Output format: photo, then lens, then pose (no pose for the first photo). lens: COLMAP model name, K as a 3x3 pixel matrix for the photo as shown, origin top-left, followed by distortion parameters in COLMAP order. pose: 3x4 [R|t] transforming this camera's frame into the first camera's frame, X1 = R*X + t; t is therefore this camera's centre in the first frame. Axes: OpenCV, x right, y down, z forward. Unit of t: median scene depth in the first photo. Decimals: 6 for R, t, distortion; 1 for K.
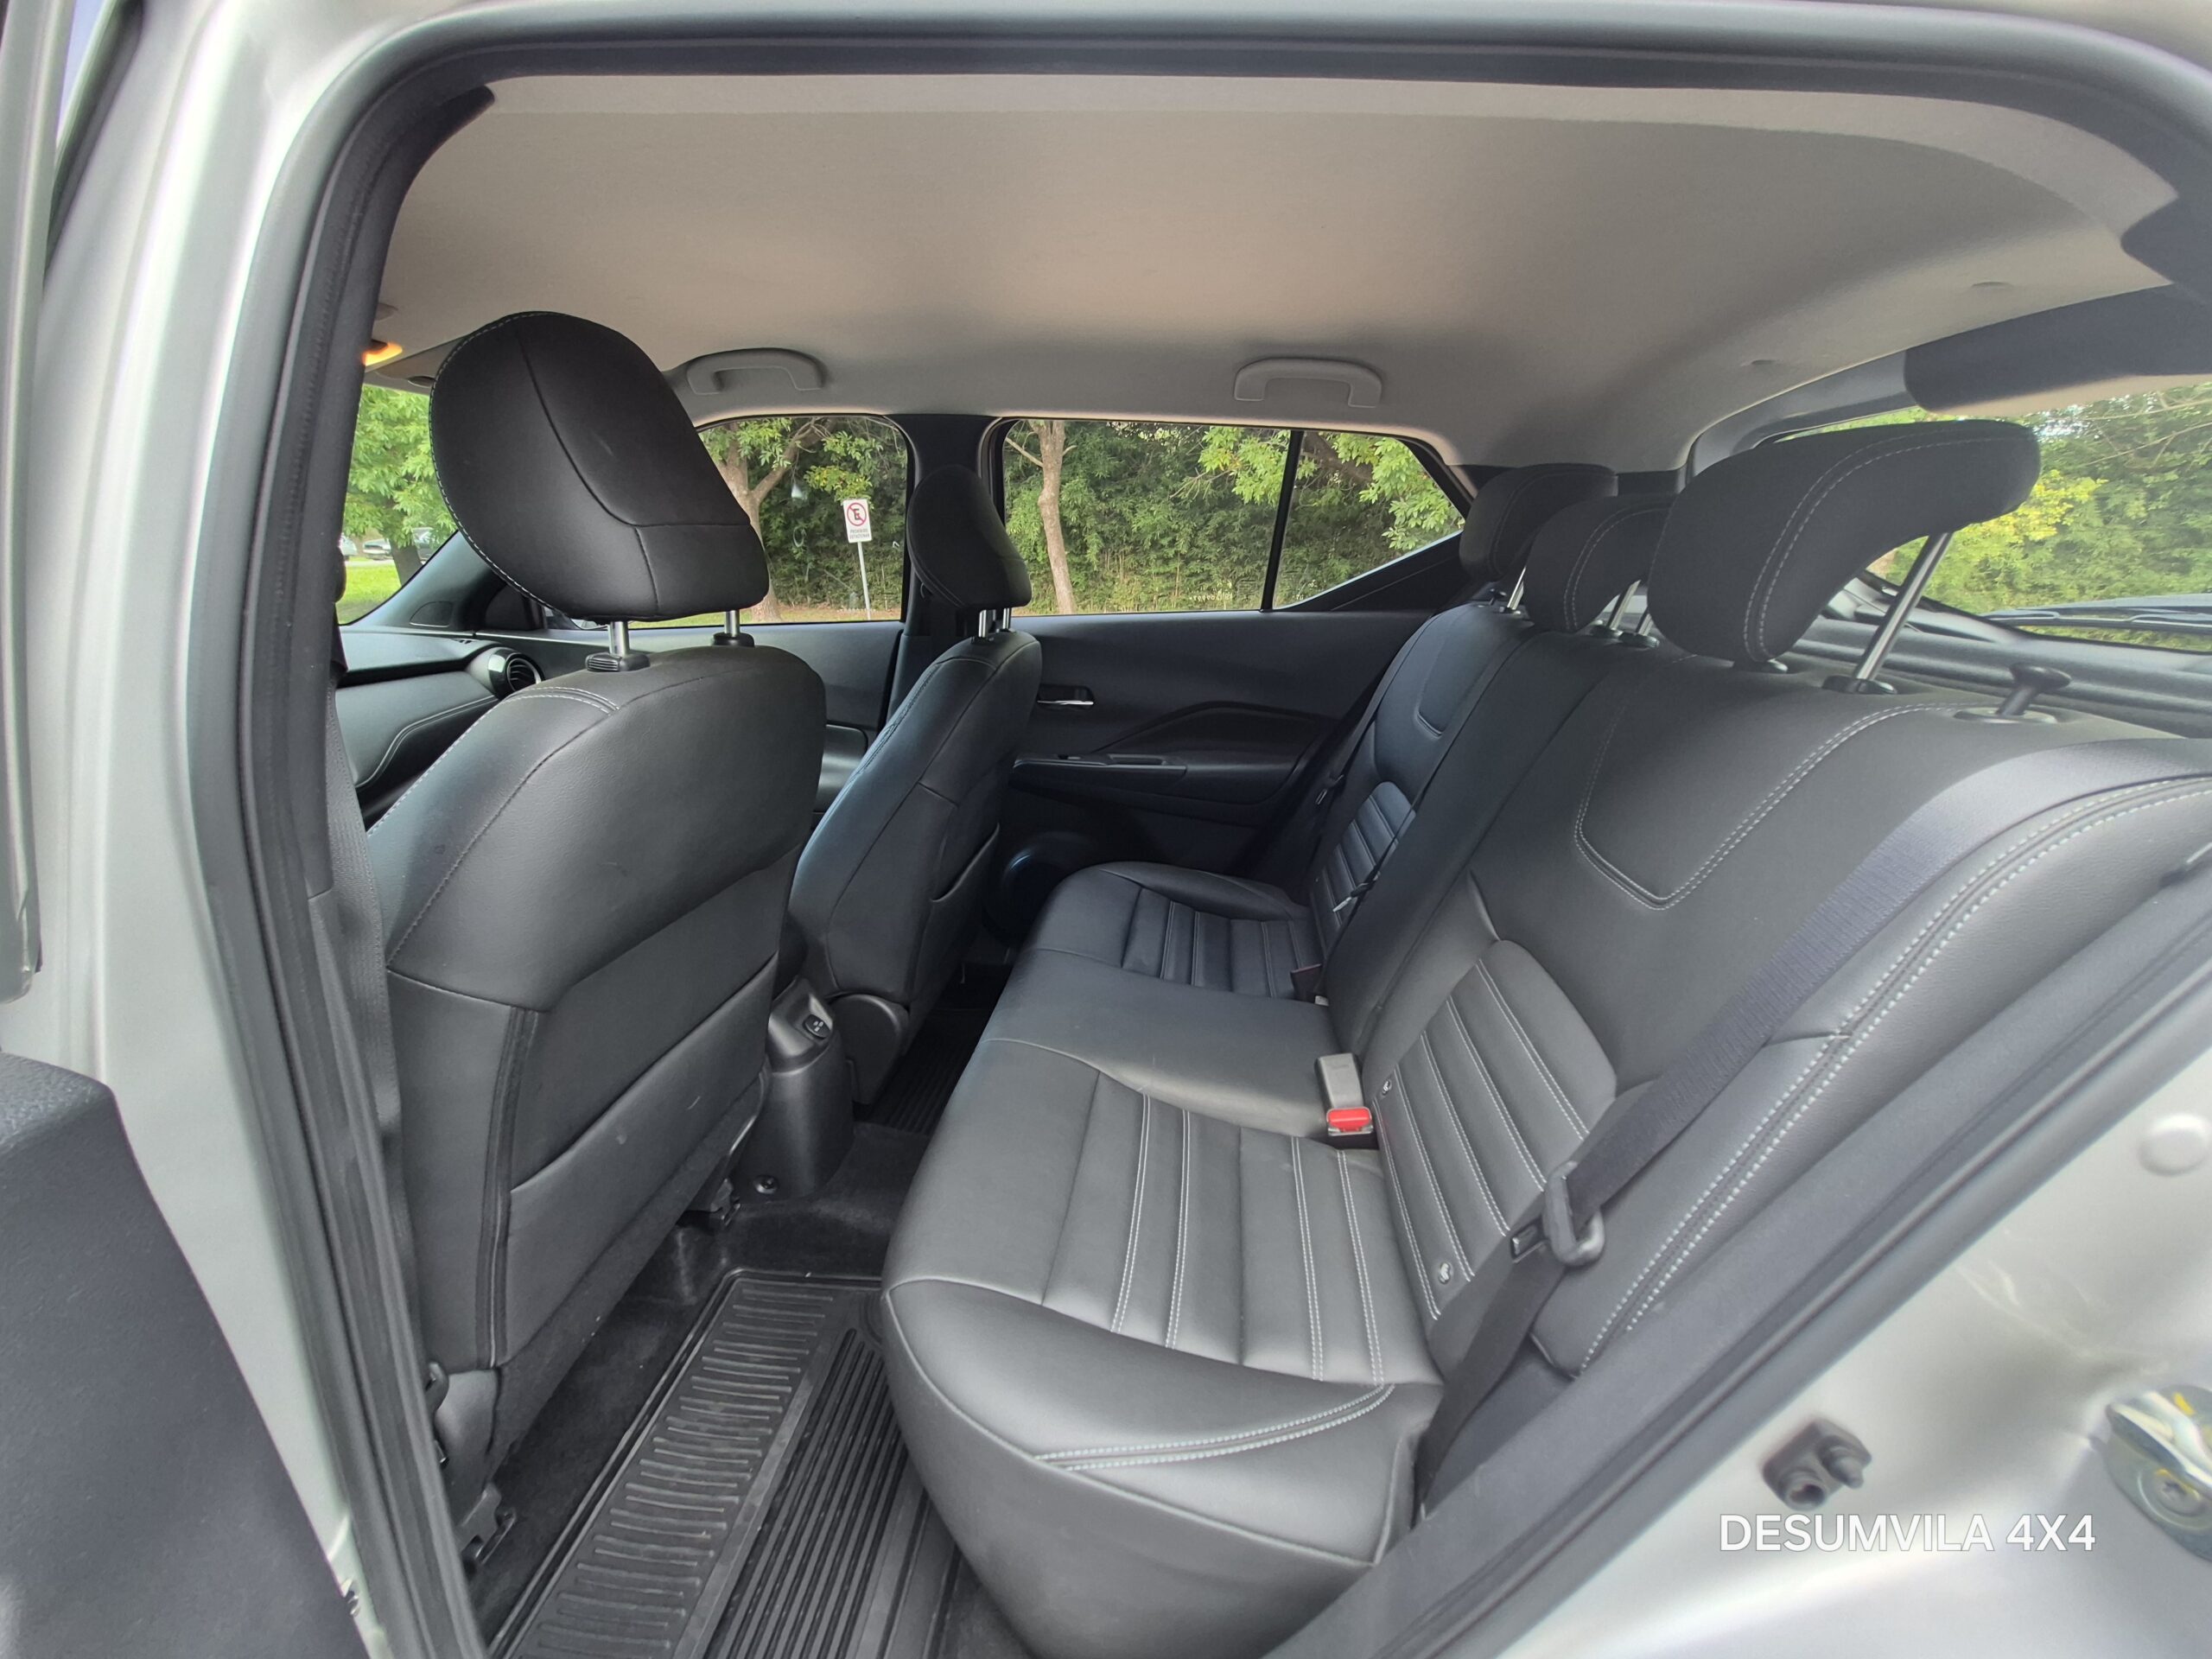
lens RADIAL K [[862.9, 0, 1119.2], [0, 862.9, 844.2], [0, 0, 1]] dist [-0.001222, -0.000242]
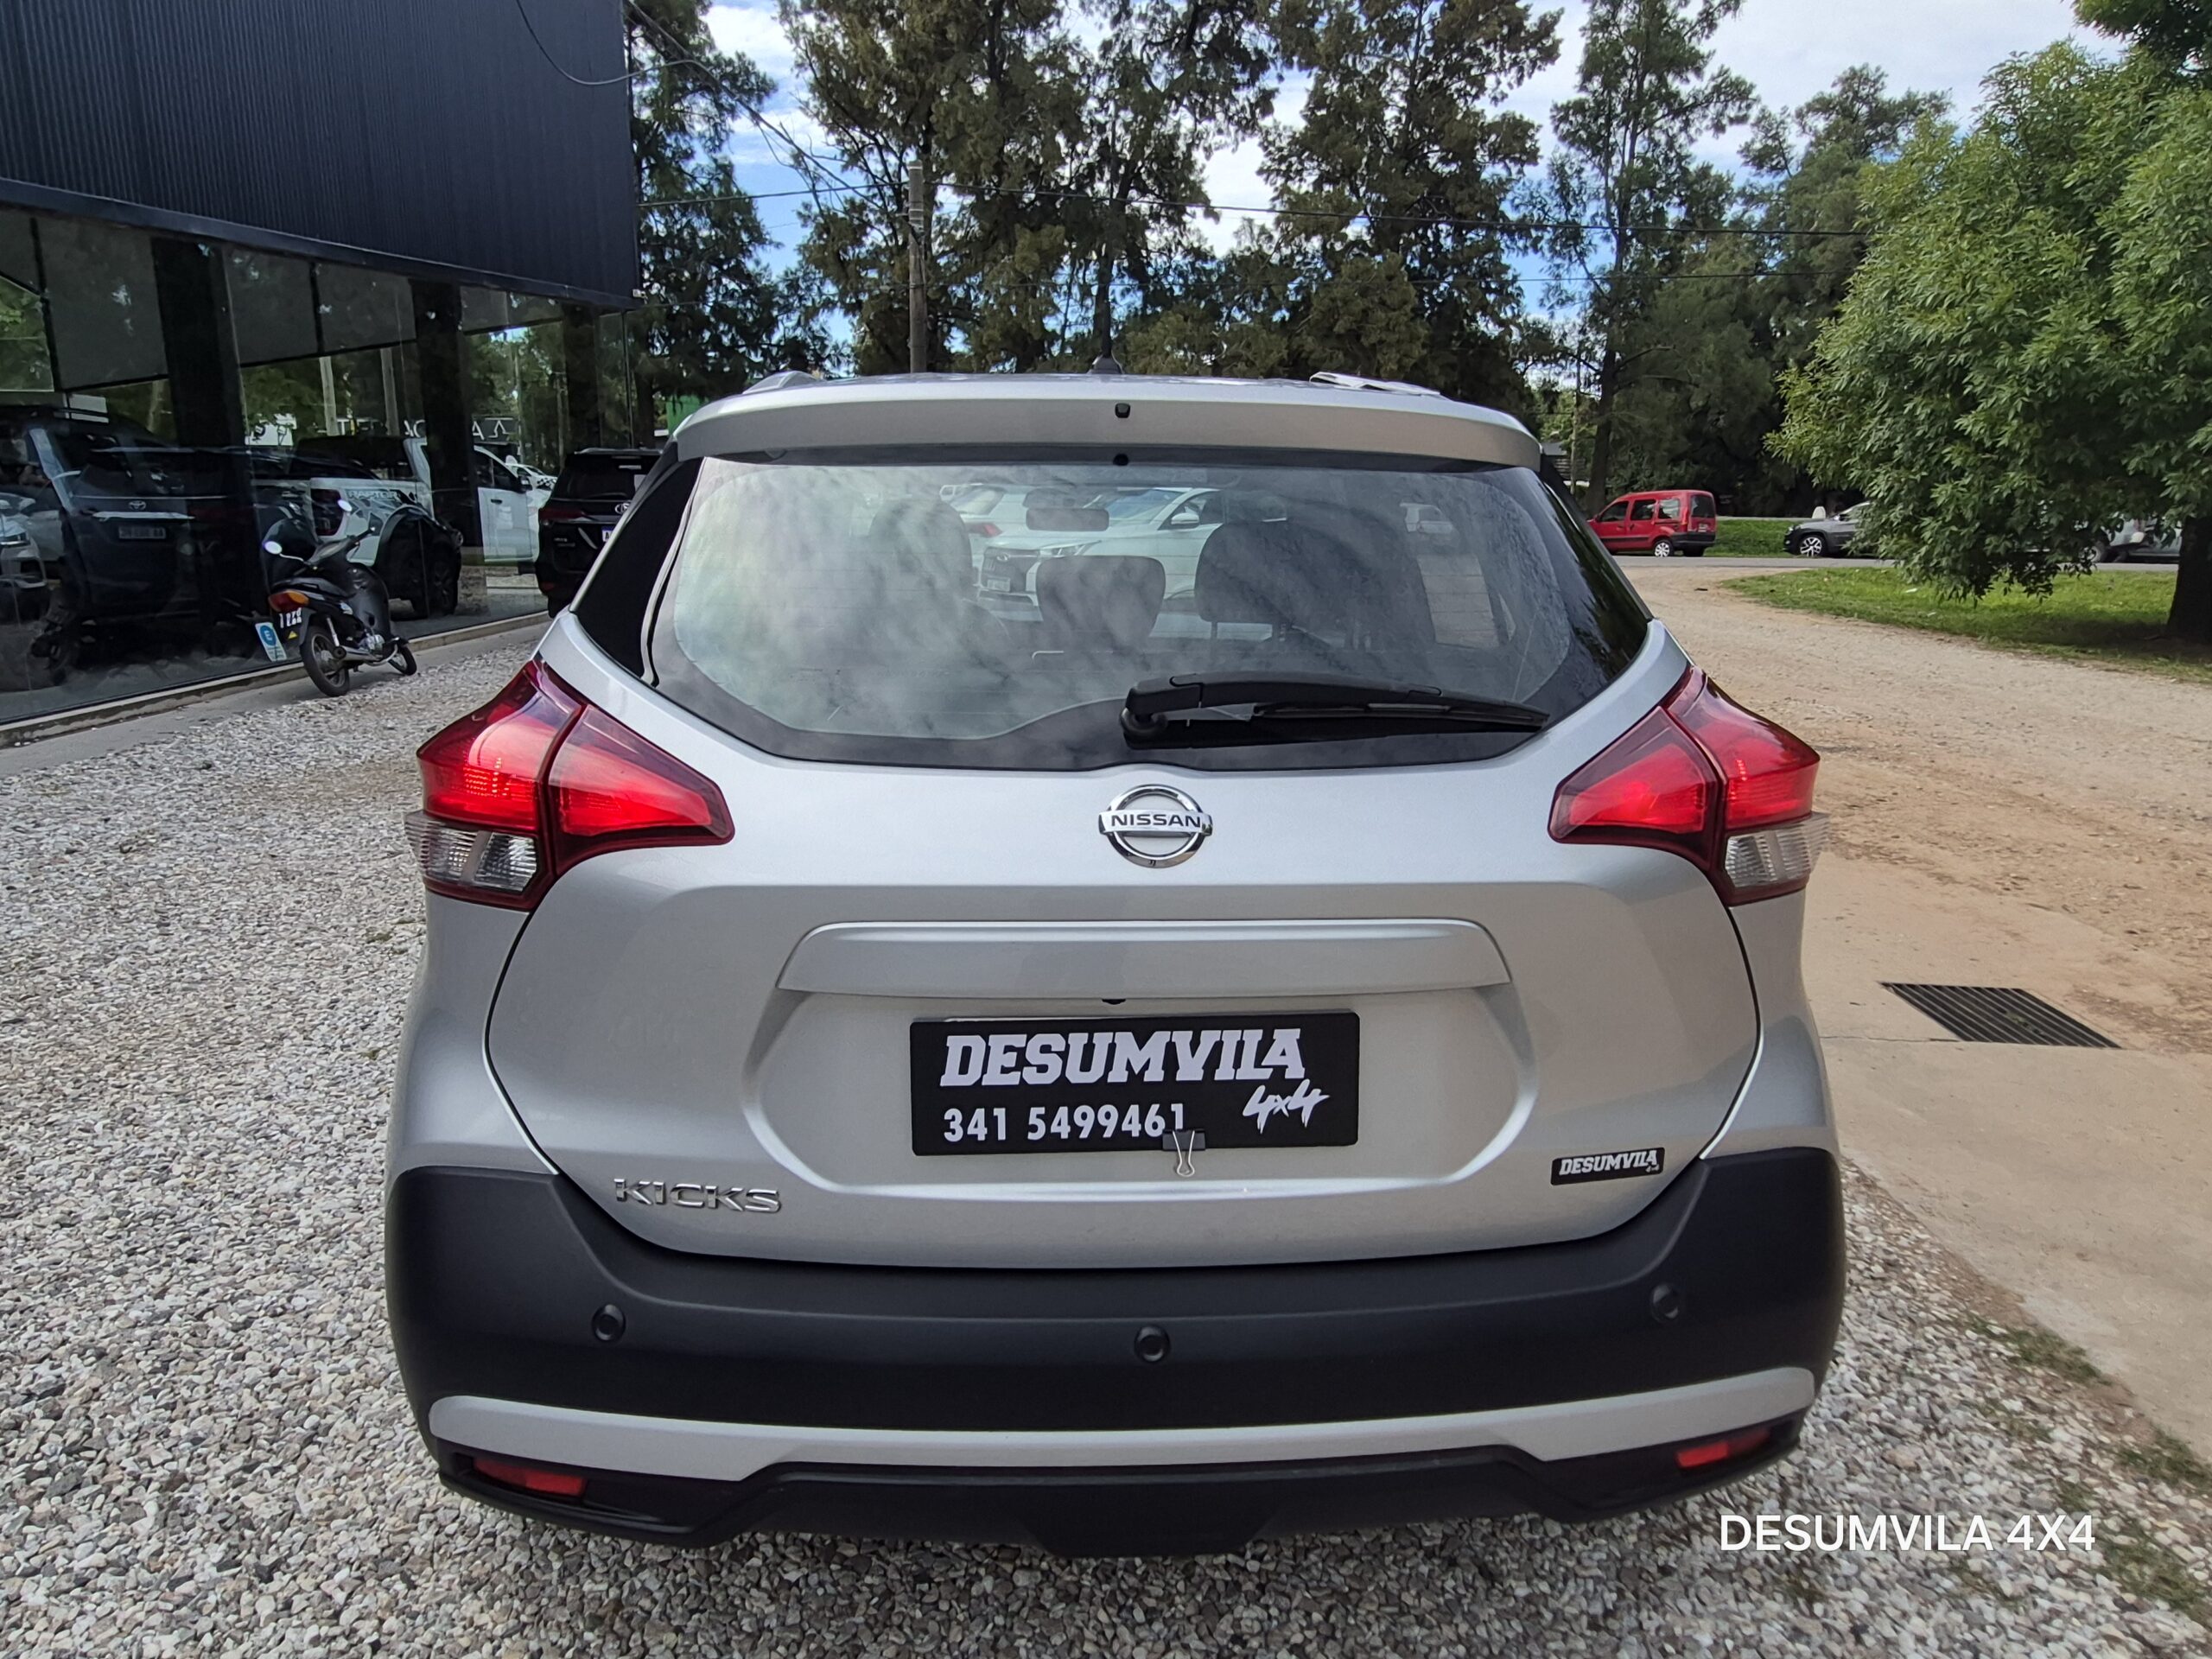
lens RADIAL K [[1440.7, 0, 1111.4], [0, 1440.7, 829.8], [0, 0, 1]] dist [0.009875, -0.007732]
pose [[0.146675, 0.198600, -0.969043, 0.204015], [-0.326477, 0.934463, 0.142097, -0.022107], [0.933755, 0.295528, 0.201901, 0.043896]]
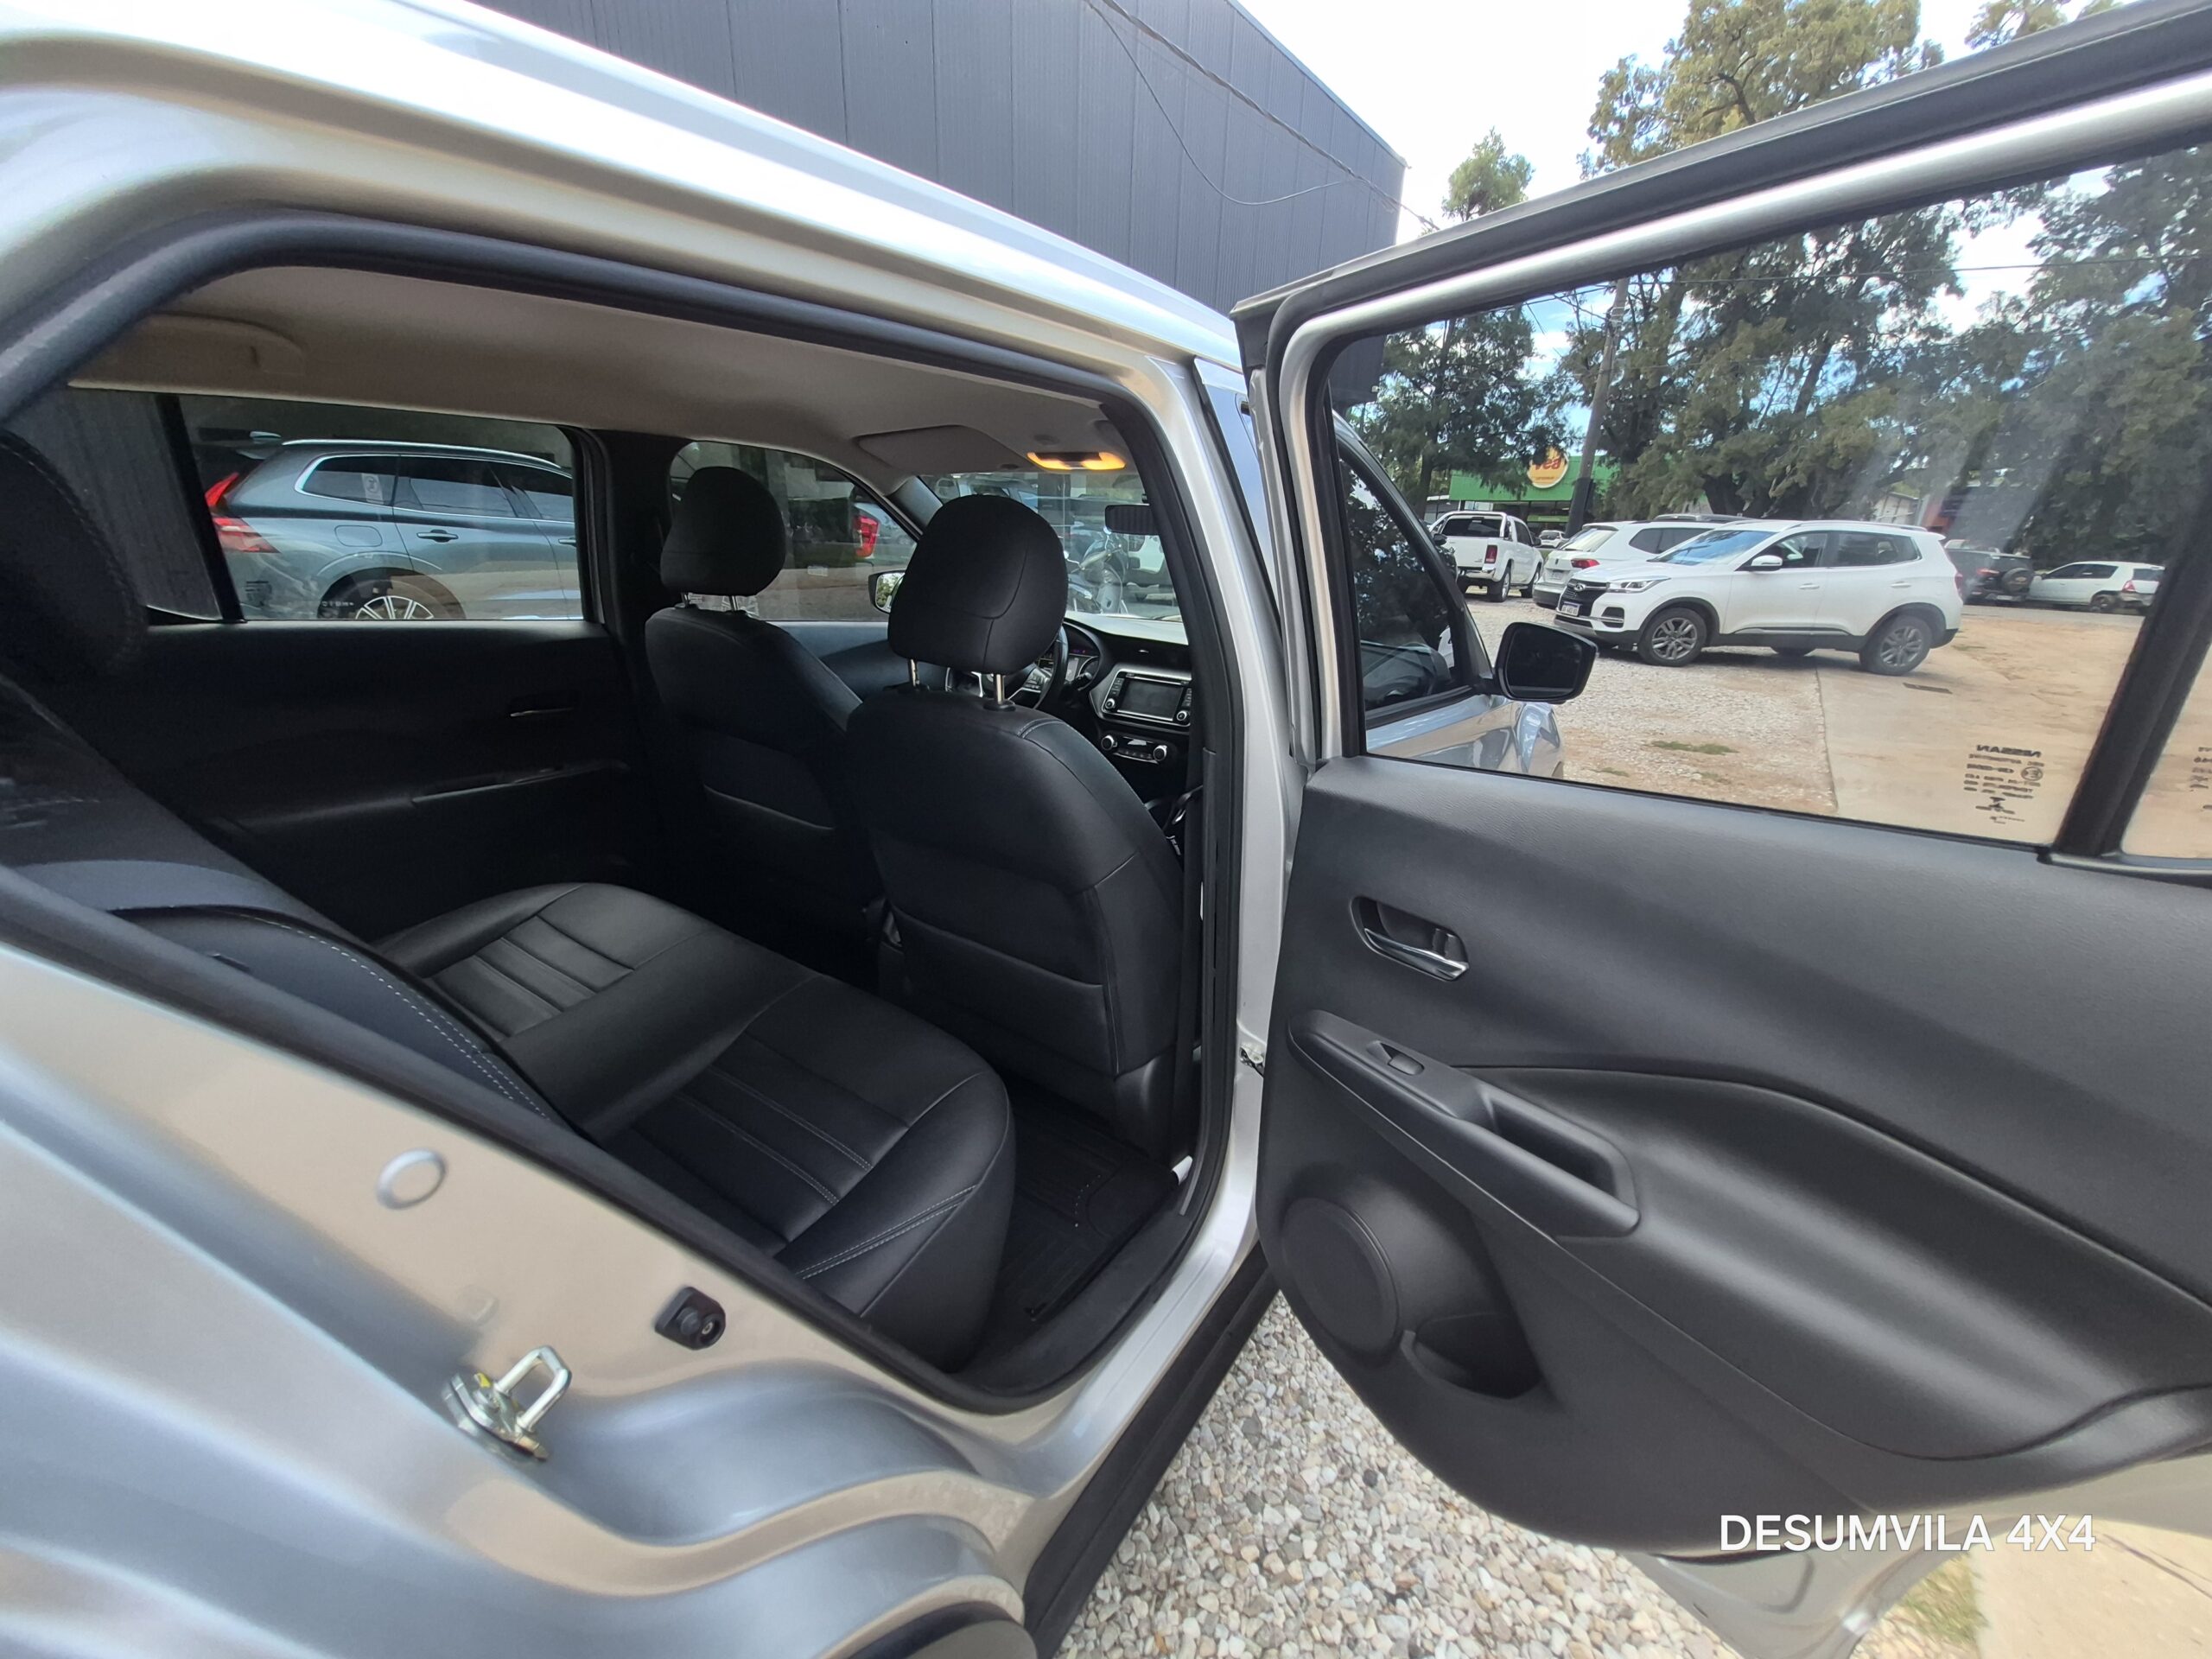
lens RADIAL K [[862.9, 0, 1118.4], [0, 862.9, 854.2], [0, 0, 1]] dist [-0.001222, -0.000242]
pose [[-0.484490, 0.269800, -0.832152, 0.052528], [-0.329542, 0.824887, 0.459308, -0.054519], [0.810353, 0.496759, -0.310739, 0.144699]]
